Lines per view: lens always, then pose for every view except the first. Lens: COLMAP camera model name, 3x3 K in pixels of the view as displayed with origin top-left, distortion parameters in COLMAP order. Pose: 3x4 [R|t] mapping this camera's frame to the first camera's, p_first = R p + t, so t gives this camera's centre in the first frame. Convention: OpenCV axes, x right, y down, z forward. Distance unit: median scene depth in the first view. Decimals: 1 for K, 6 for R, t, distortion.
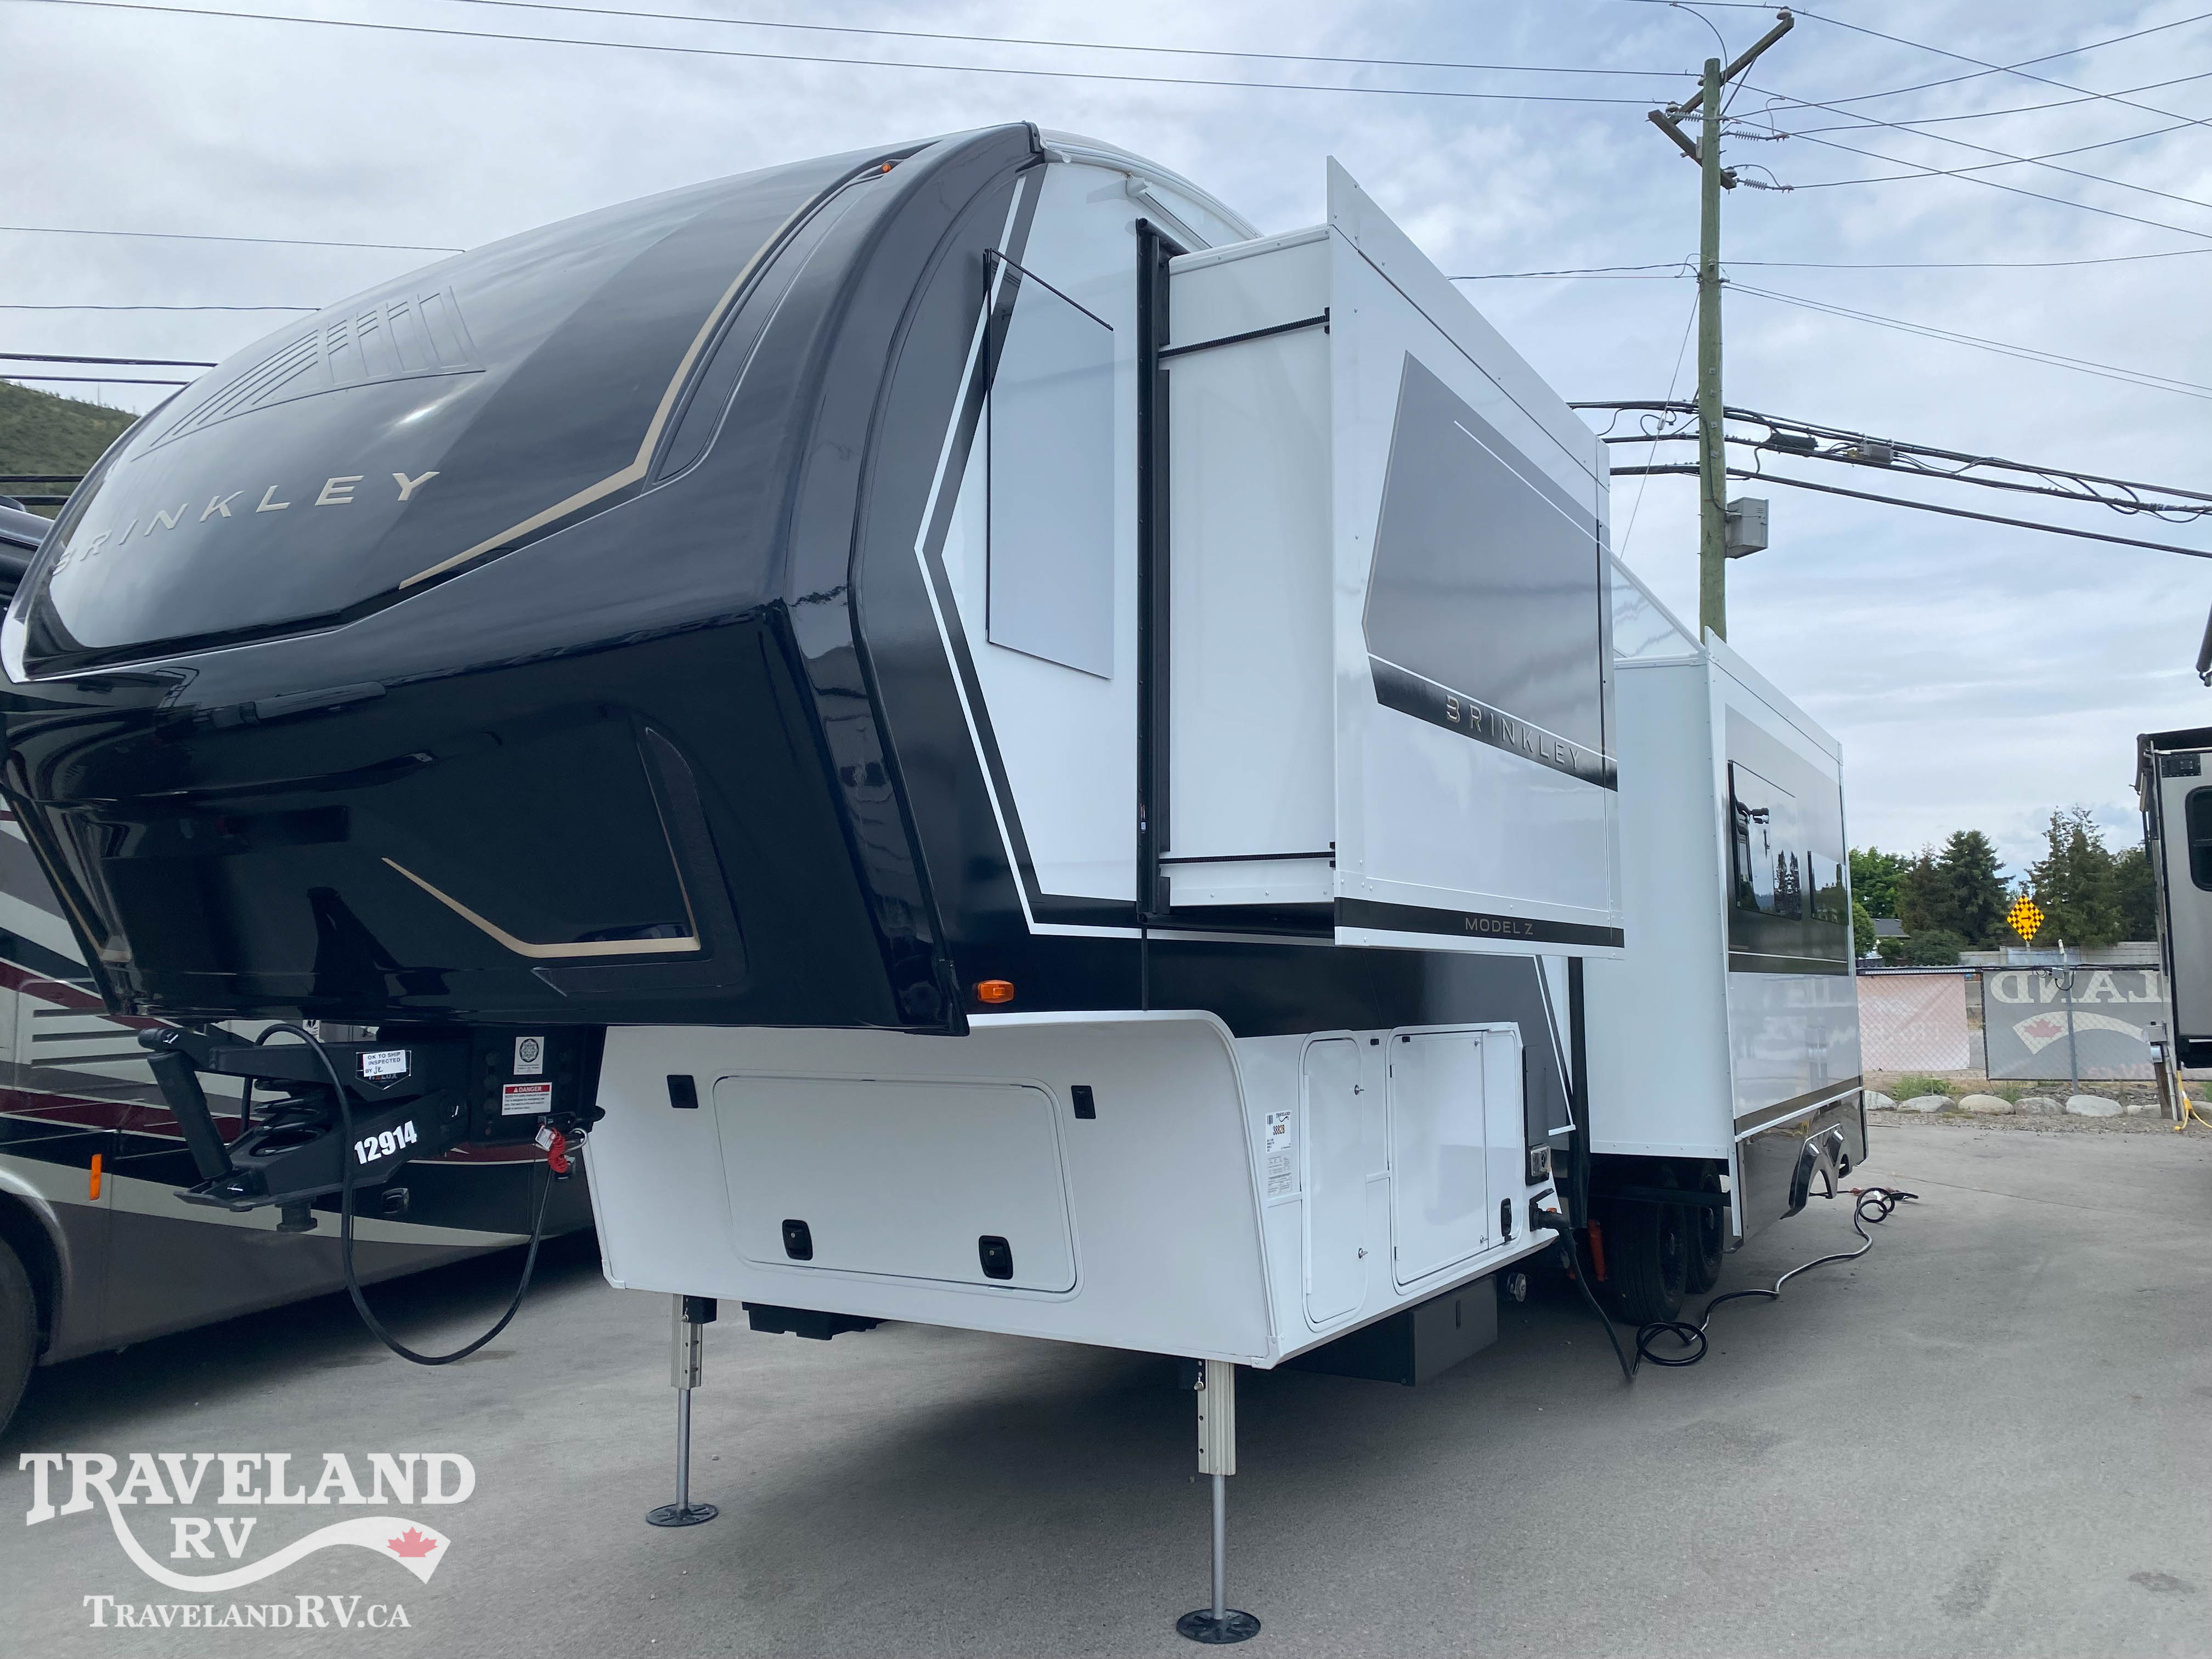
lens RADIAL K [[1677.8, 0, 1110.1], [0, 1677.8, 827.6], [0, 0, 1]] dist [0.049054, -0.002401]
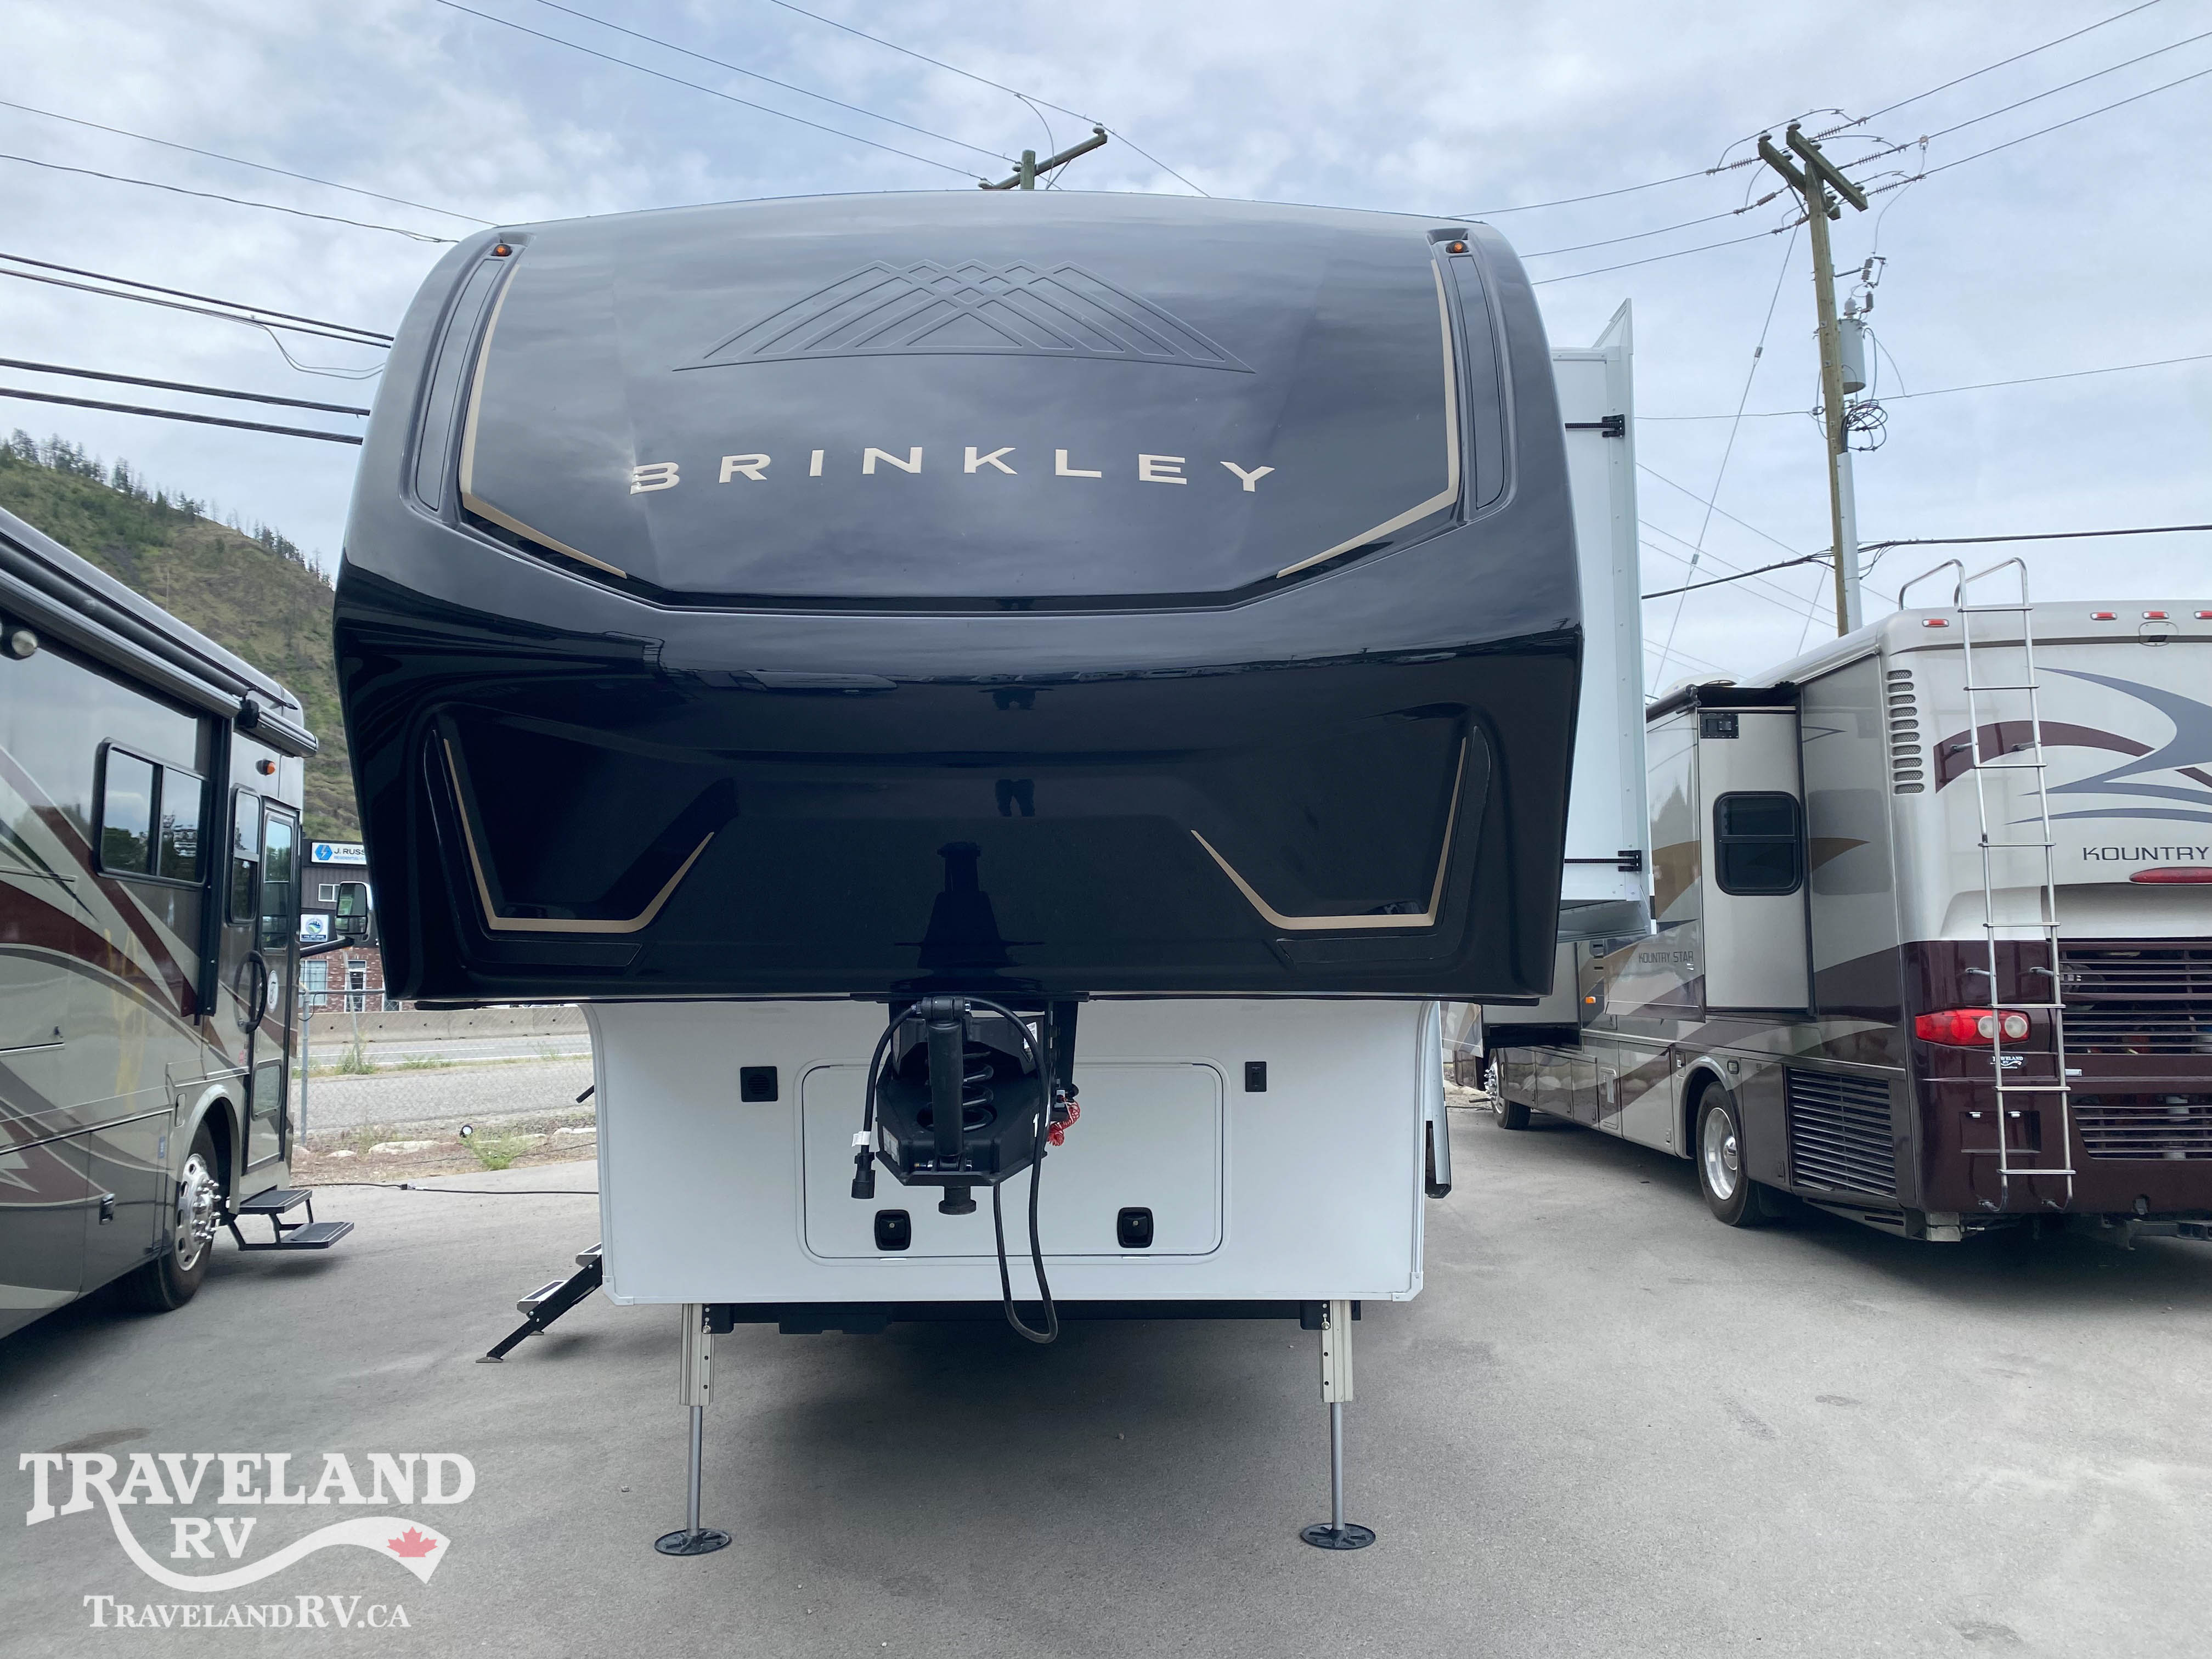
lens RADIAL K [[1700.9, 0, 1067.5], [0, 1700.9, 827.4], [0, 0, 1]] dist [0.090752, -0.101924]
pose [[0.865241, 0.046958, 0.499152, -0.159698], [-0.043357, 0.998882, -0.018814, 0.006120], [-0.499477, -0.005364, 0.866310, 0.021620]]
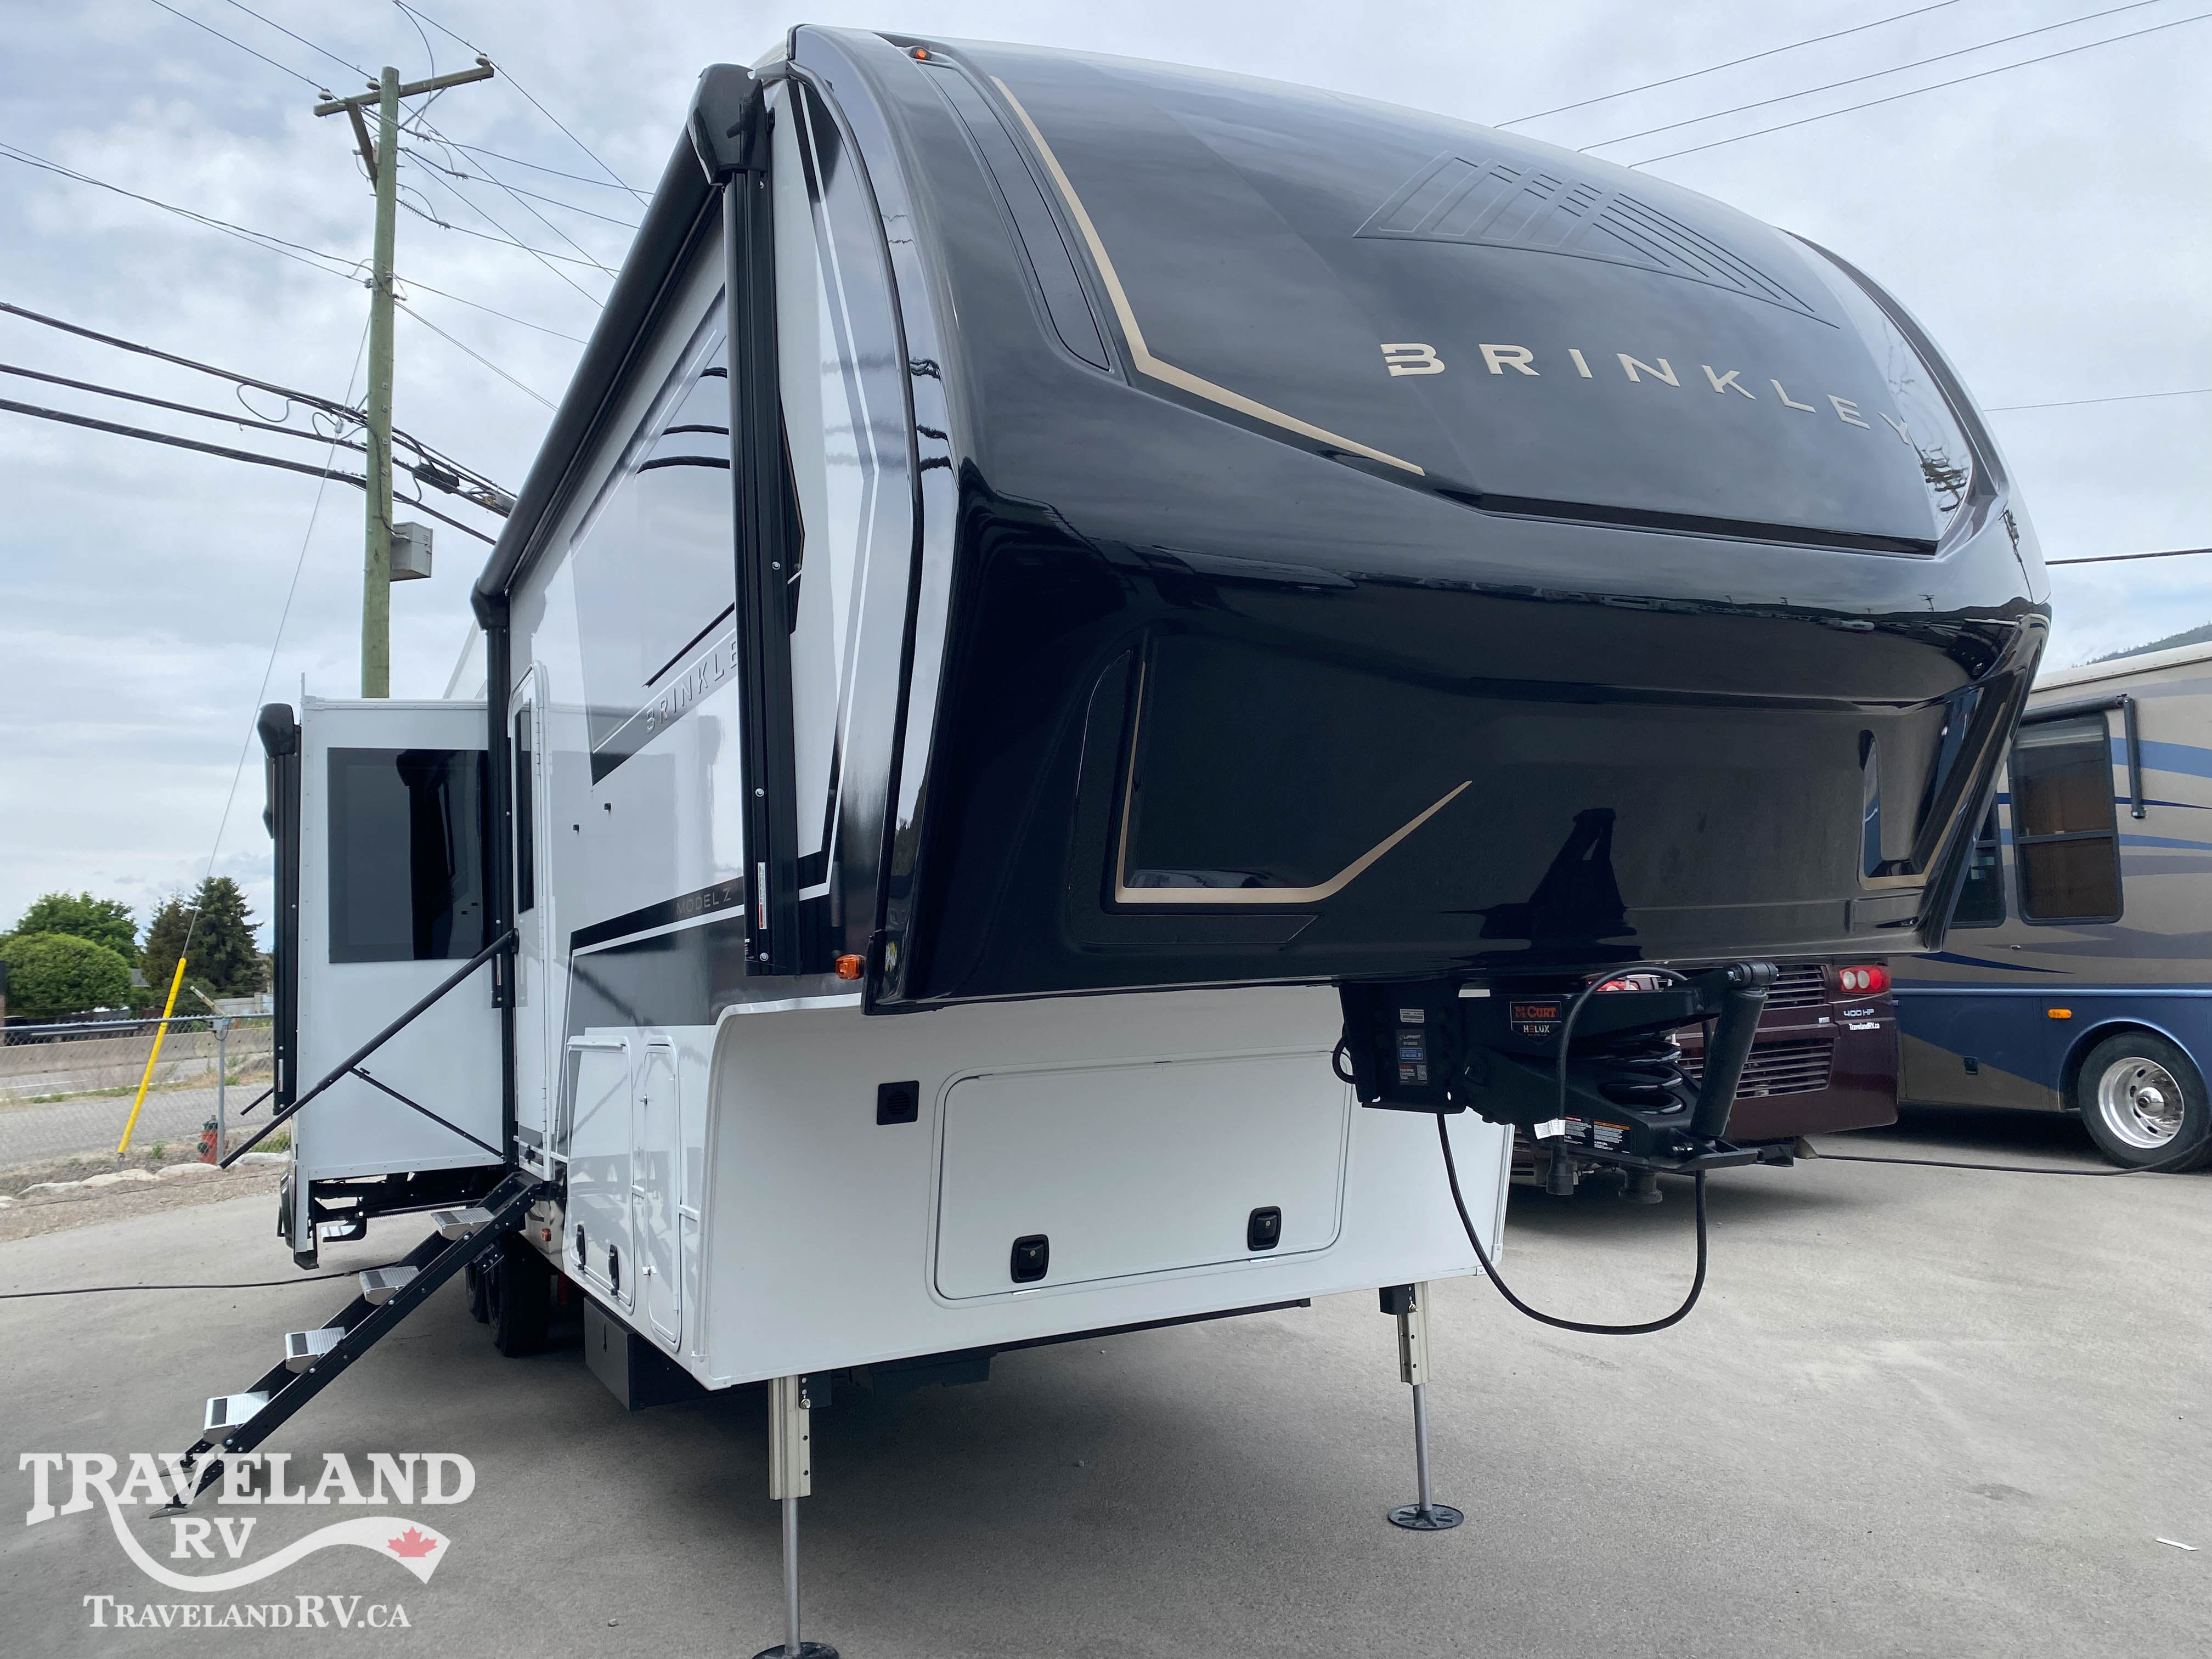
lens RADIAL K [[1715.2, 0, 1107.1], [0, 1715.2, 862.6], [0, 0, 1]] dist [0.025025, -0.002595]
pose [[0.554494, 0.035058, 0.831449, -0.224994], [-0.028379, 0.999328, -0.023211, 0.013663], [-0.831704, -0.010726, 0.555116, 0.107277]]
